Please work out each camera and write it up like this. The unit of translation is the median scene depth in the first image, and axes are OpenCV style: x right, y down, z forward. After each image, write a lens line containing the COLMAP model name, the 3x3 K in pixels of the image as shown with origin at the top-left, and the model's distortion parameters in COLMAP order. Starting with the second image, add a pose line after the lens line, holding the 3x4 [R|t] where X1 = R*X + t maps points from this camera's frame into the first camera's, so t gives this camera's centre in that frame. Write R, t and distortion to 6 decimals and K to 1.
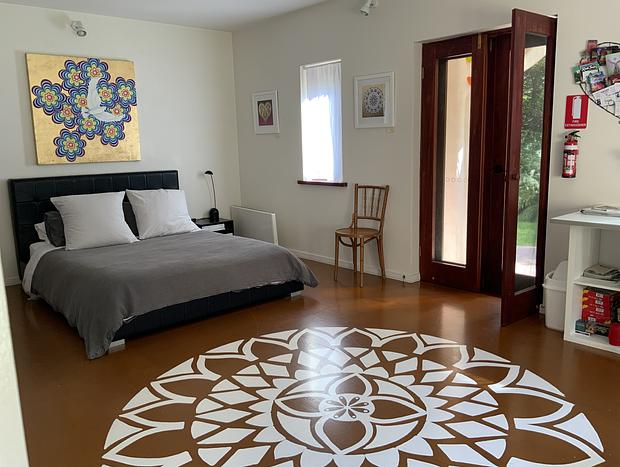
lens RADIAL K [[506.0, 0, 310.0], [0, 506.0, 233.5], [0, 0, 1]] dist [0.099122, -0.188318]
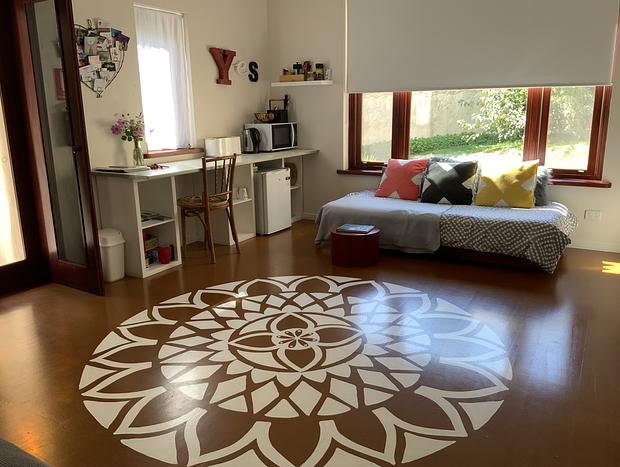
lens RADIAL K [[506.0, 0, 310.0], [0, 506.0, 233.5], [0, 0, 1]] dist [0.099122, -0.188318]
pose [[-0.310451, -0.197251, 0.929899, -0.898884], [0.190835, 0.945386, 0.264247, -0.166752], [-0.931237, 0.259493, -0.255853, 1.142895]]
